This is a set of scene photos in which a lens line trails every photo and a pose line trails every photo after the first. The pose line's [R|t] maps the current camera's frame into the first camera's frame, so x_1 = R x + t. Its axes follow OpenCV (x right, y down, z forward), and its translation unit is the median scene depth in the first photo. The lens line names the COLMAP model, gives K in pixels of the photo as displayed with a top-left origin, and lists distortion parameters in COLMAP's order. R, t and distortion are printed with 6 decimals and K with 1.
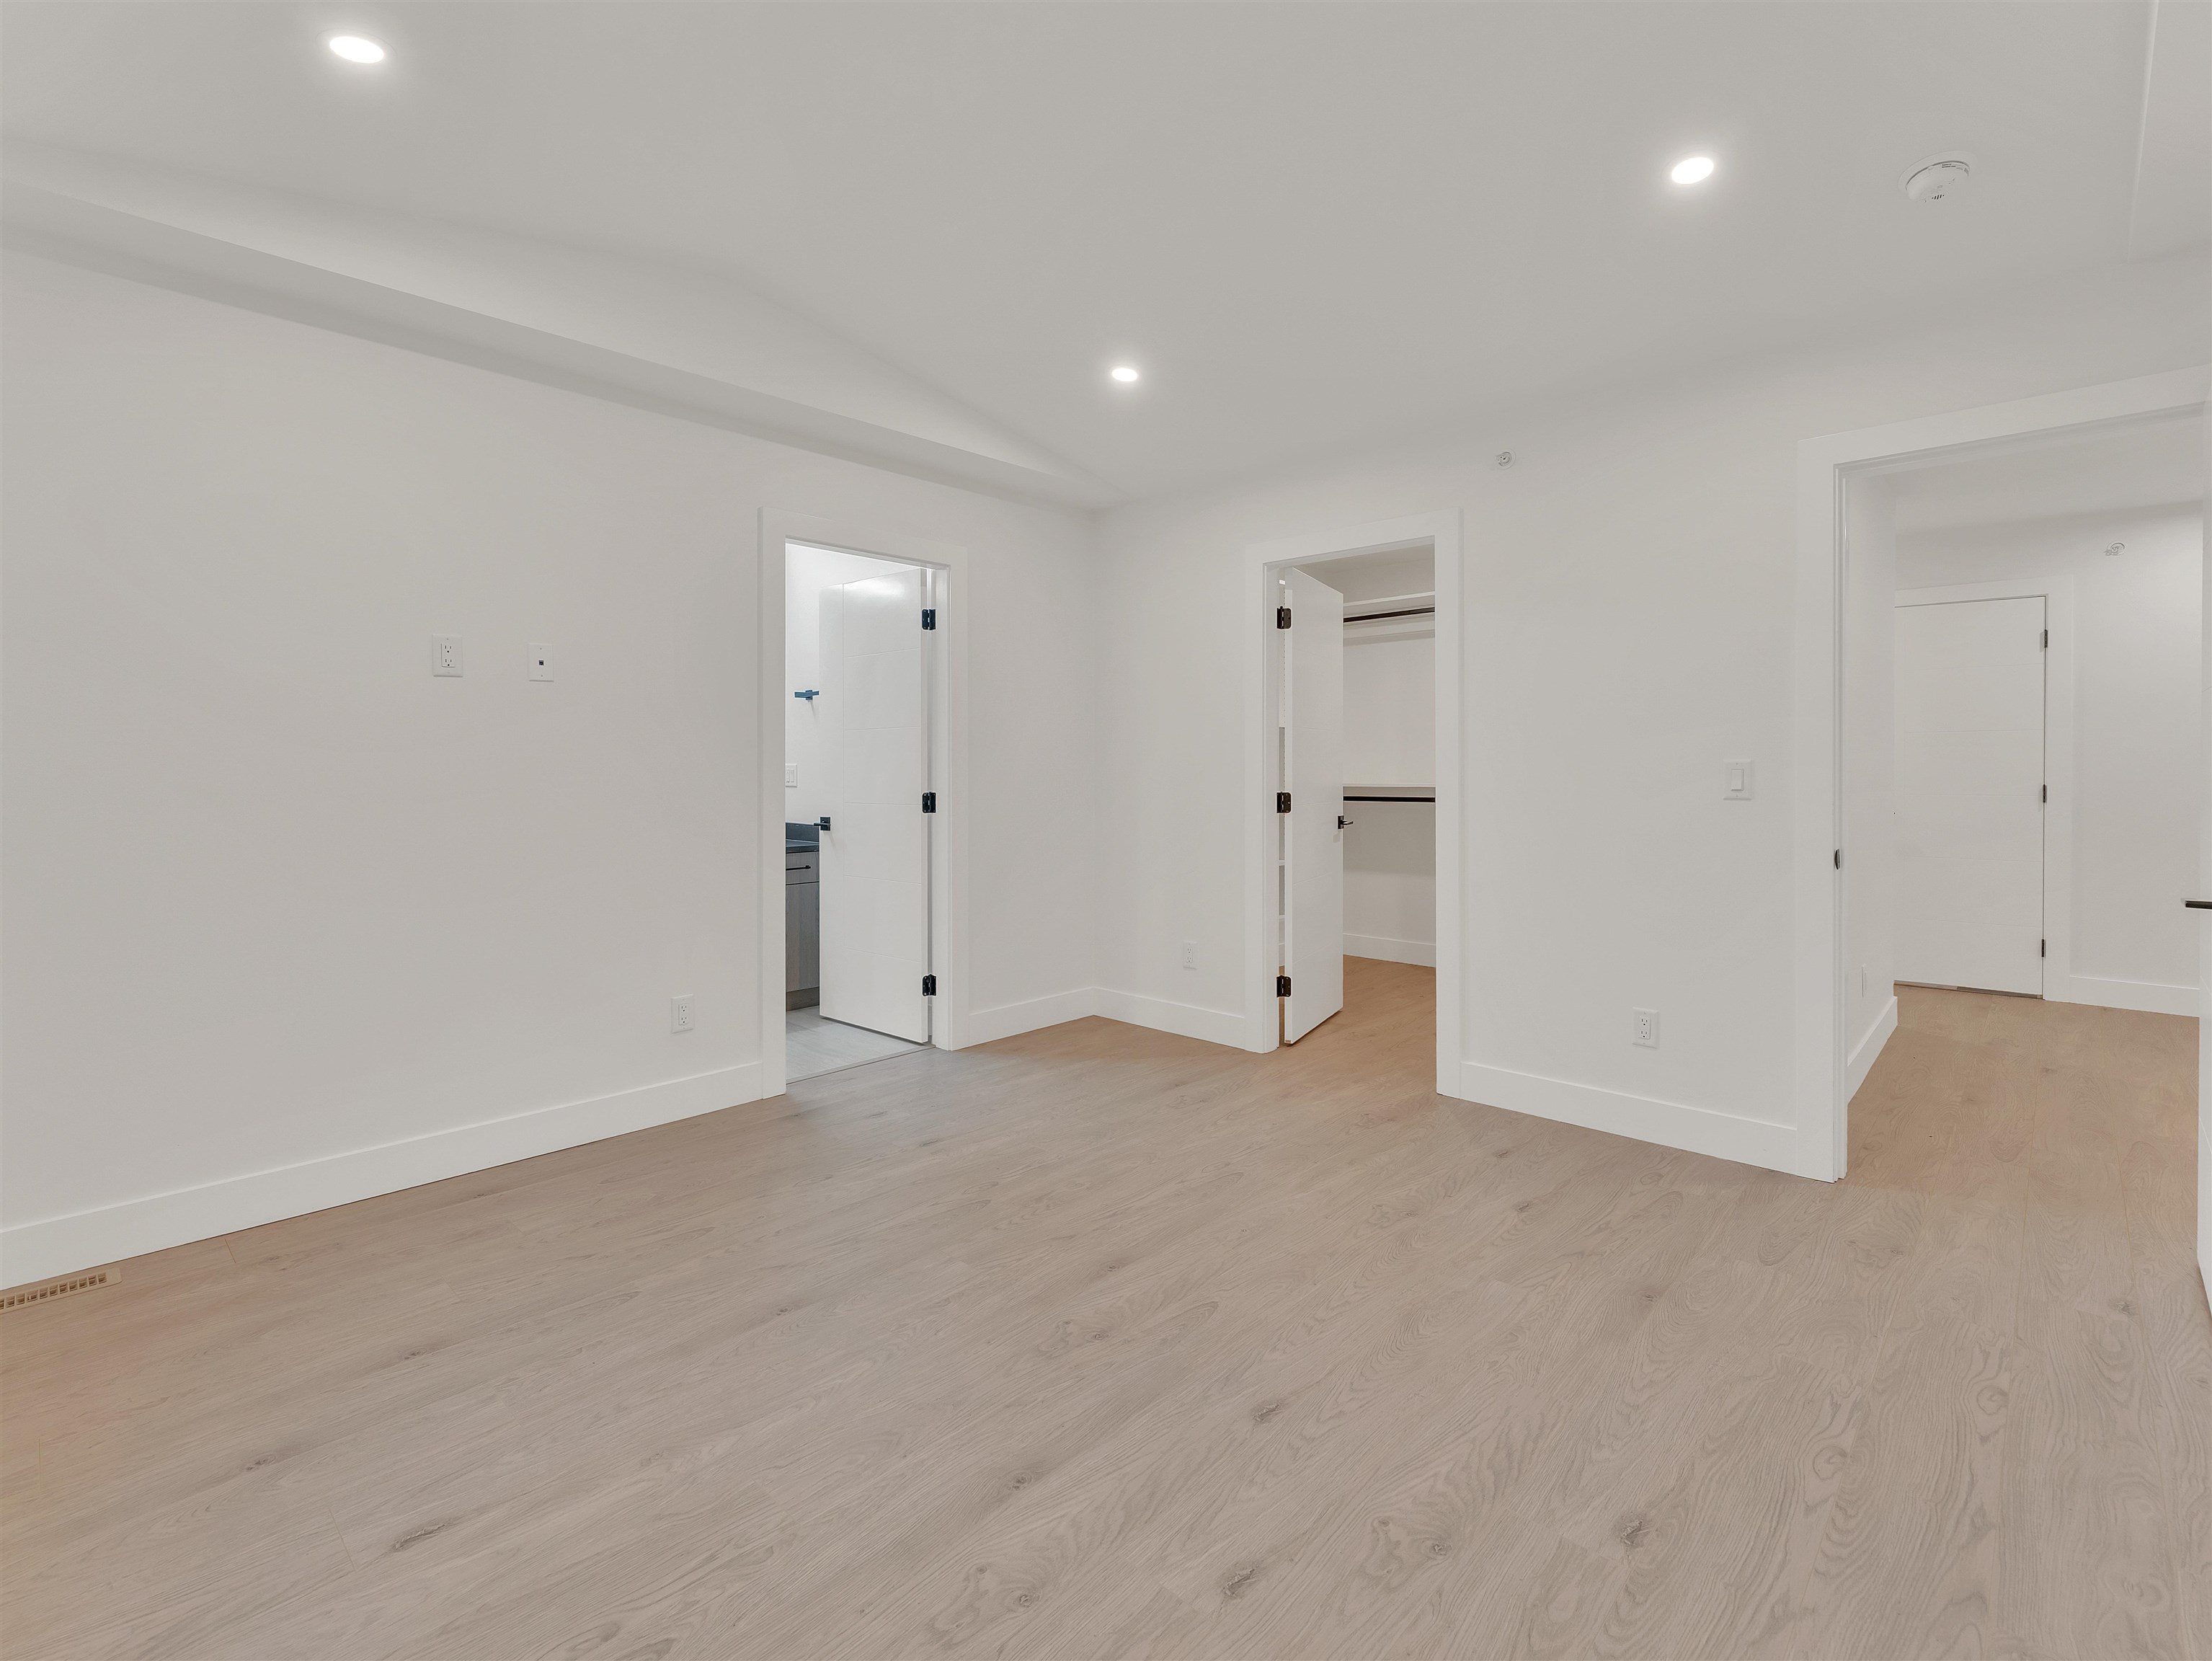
lens RADIAL K [[1010.7, 0, 1110.7], [0, 1010.7, 810.3], [0, 0, 1]] dist [-0.000292, -0.000191]
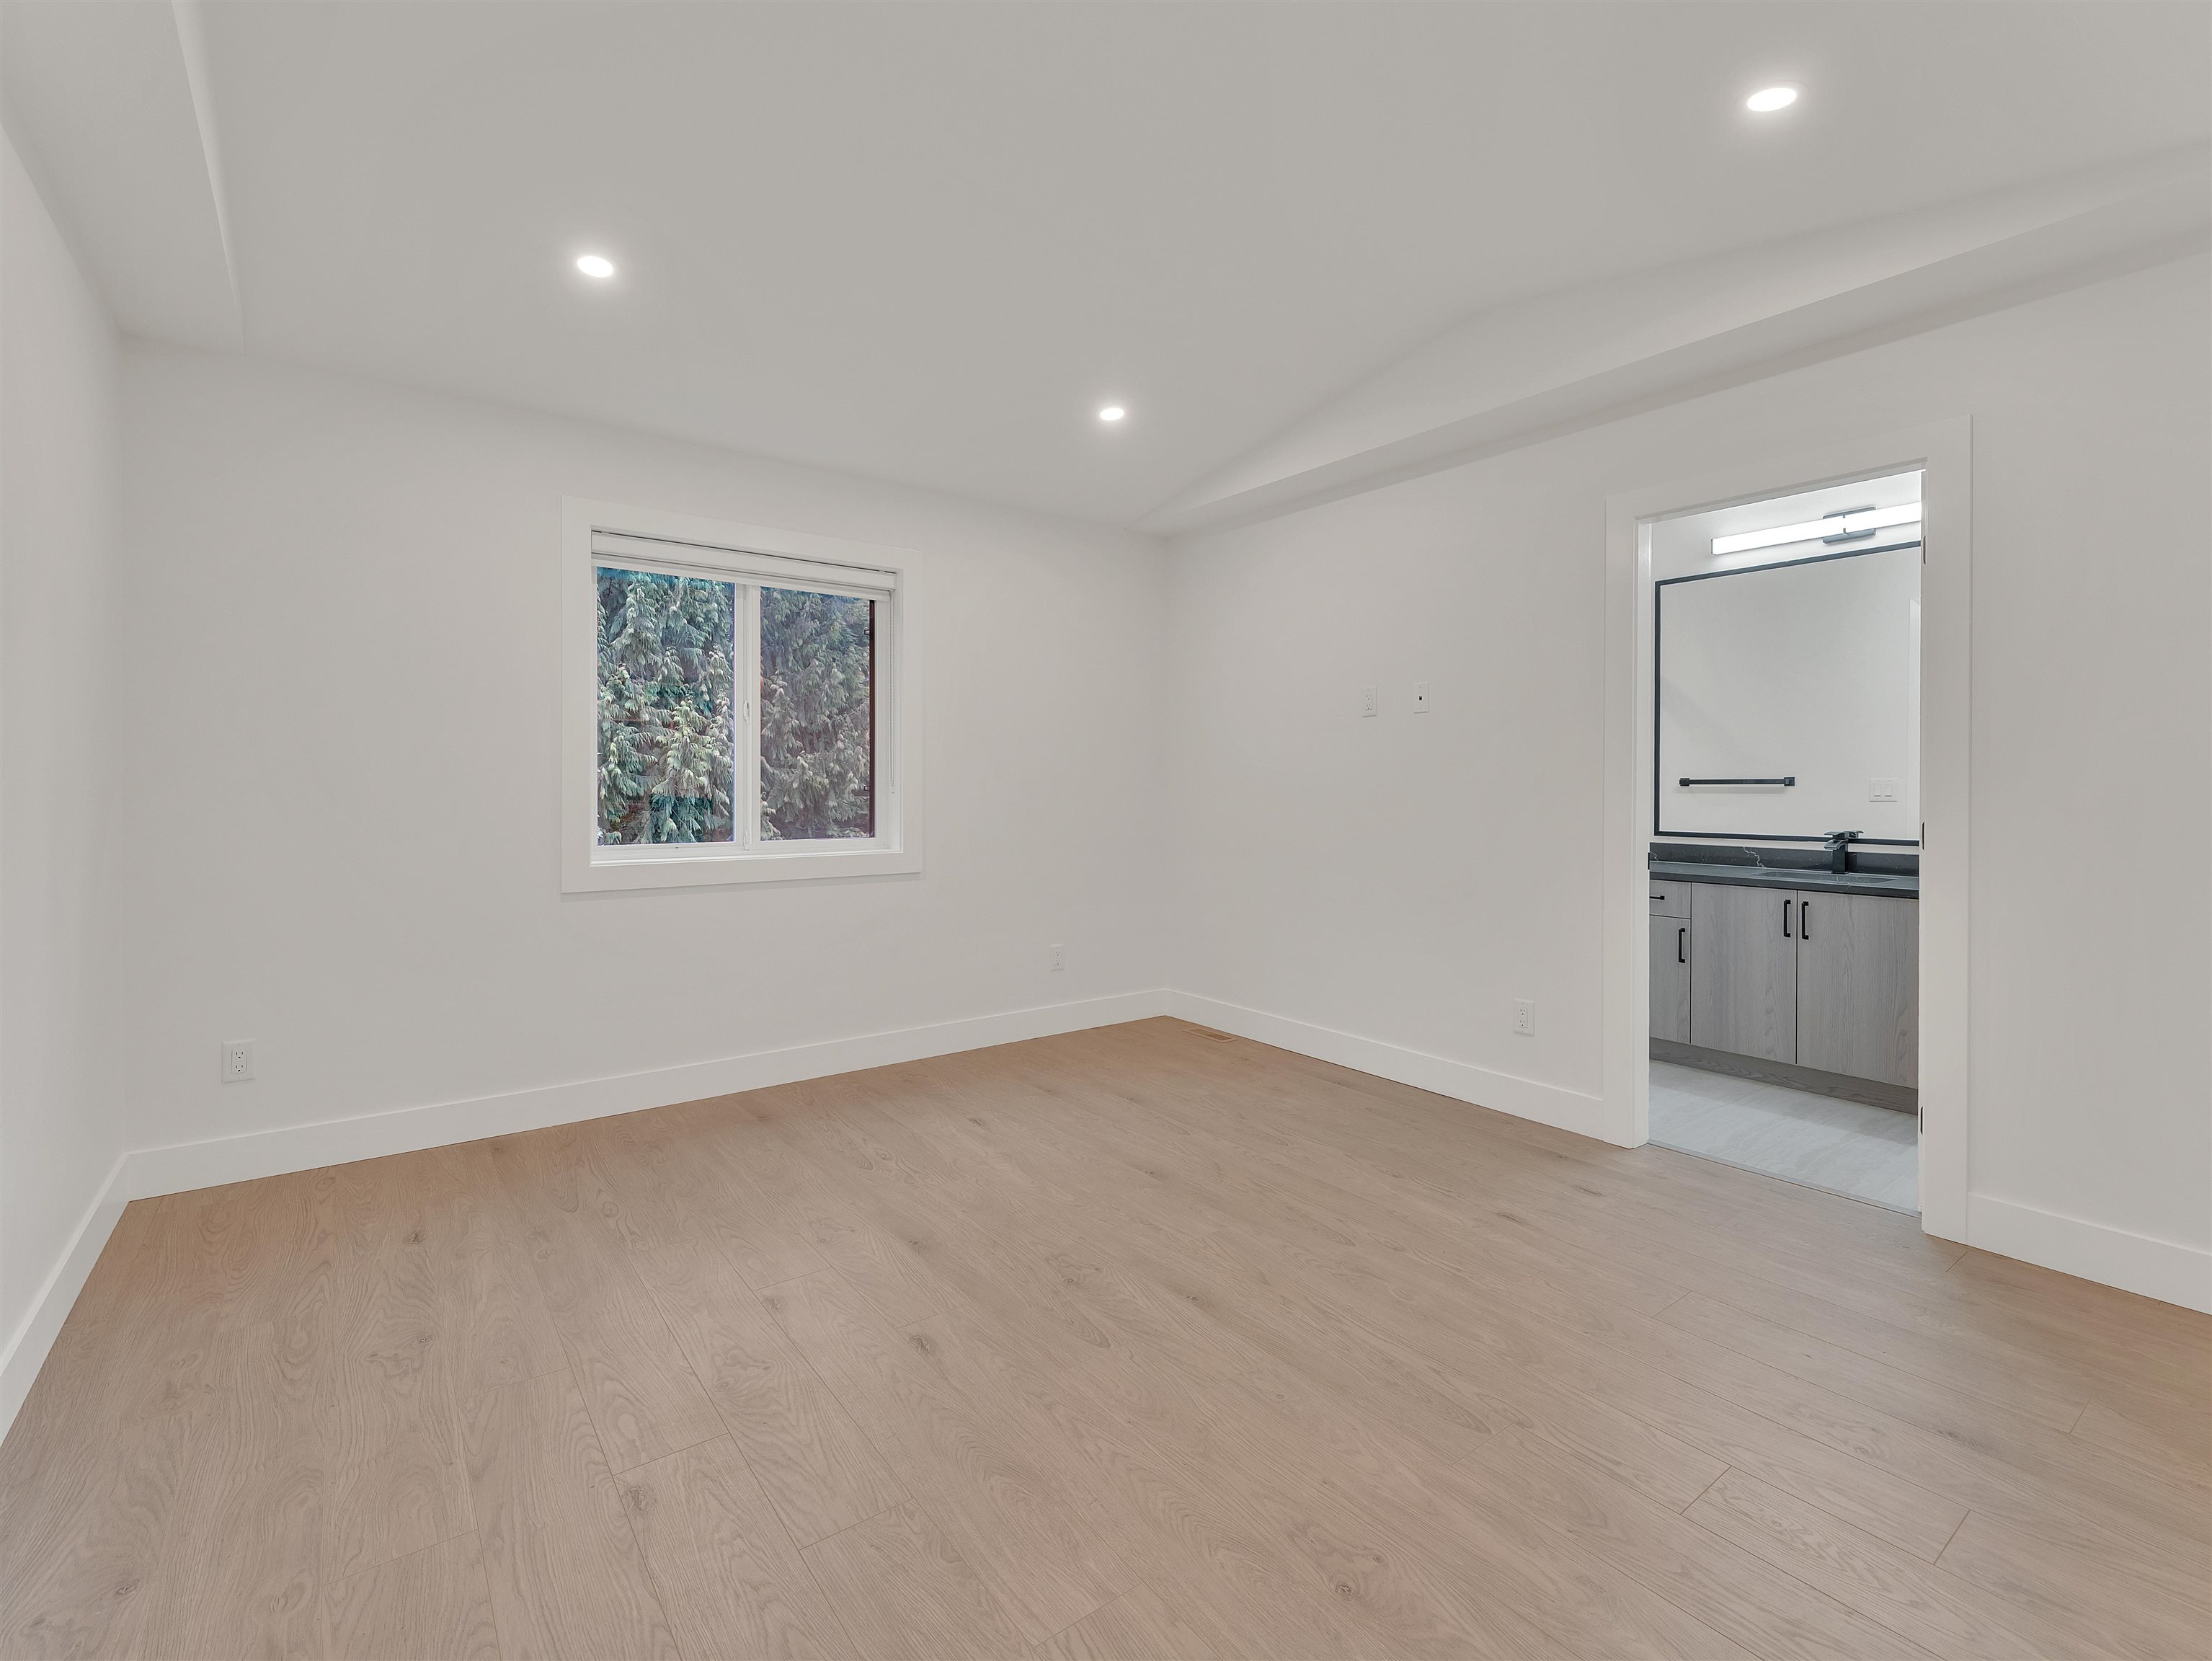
lens RADIAL K [[987.7, 0, 1106.0], [0, 987.7, 830.5], [0, 0, 1]] dist [0.002639, -0.000059]
pose [[-0.157932, 0.048743, -0.986246, 1.182729], [-0.040329, 0.997629, 0.055763, -0.056092], [0.986626, 0.048581, -0.155592, 1.331976]]
